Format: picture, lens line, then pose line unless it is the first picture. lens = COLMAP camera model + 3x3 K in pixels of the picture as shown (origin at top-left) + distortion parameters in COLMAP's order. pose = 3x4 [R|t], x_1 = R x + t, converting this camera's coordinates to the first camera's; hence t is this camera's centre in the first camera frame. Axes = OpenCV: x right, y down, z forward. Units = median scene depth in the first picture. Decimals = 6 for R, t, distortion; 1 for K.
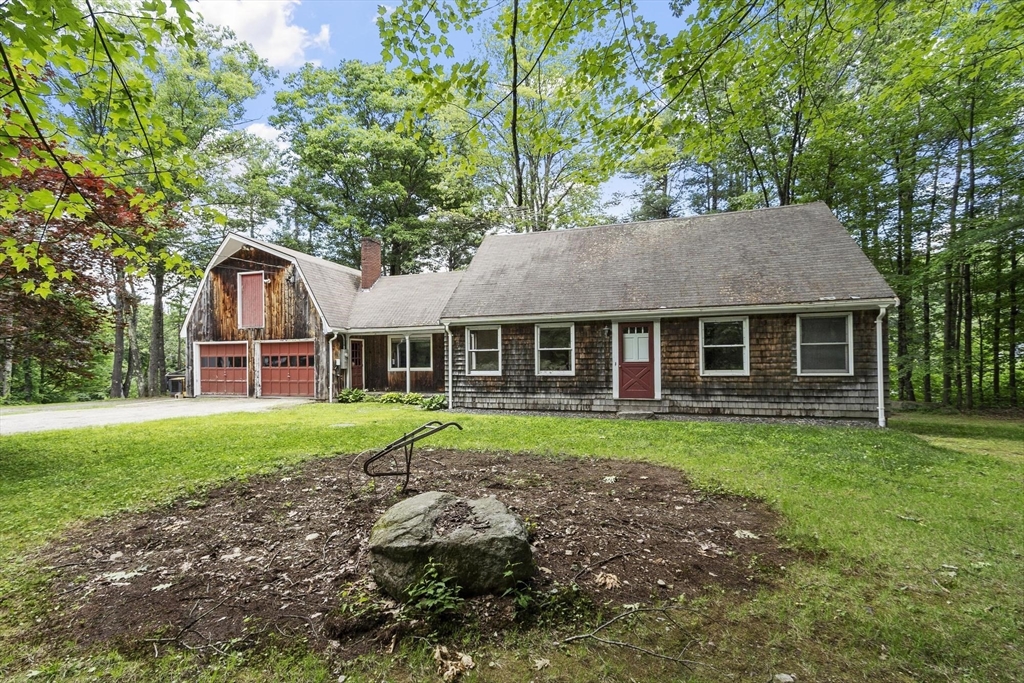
lens RADIAL K [[445.9, 0, 512.0], [0, 445.9, 347.4], [0, 0, 1]] dist [-0.000937, -0.000099]
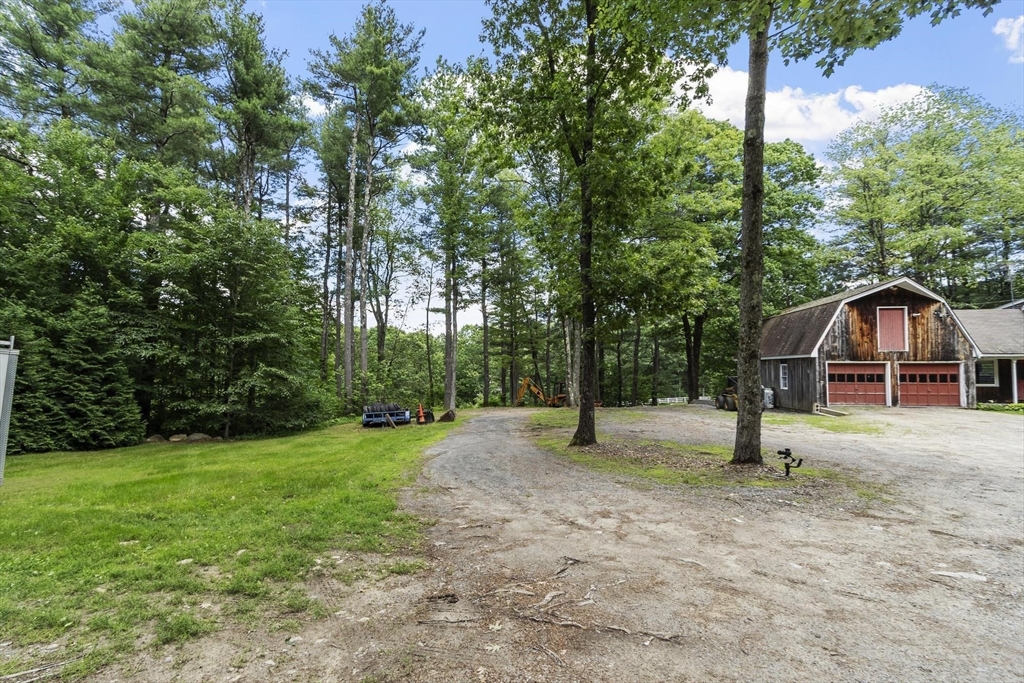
lens RADIAL K [[445.9, 0, 512.7], [0, 445.9, 347.7], [0, 0, 1]] dist [-0.000937, -0.000099]
pose [[0.982146, 0.023473, 0.186649, -1.843111], [-0.015690, 0.998949, -0.043067, 0.016714], [-0.187463, 0.039369, 0.981482, -0.030154]]
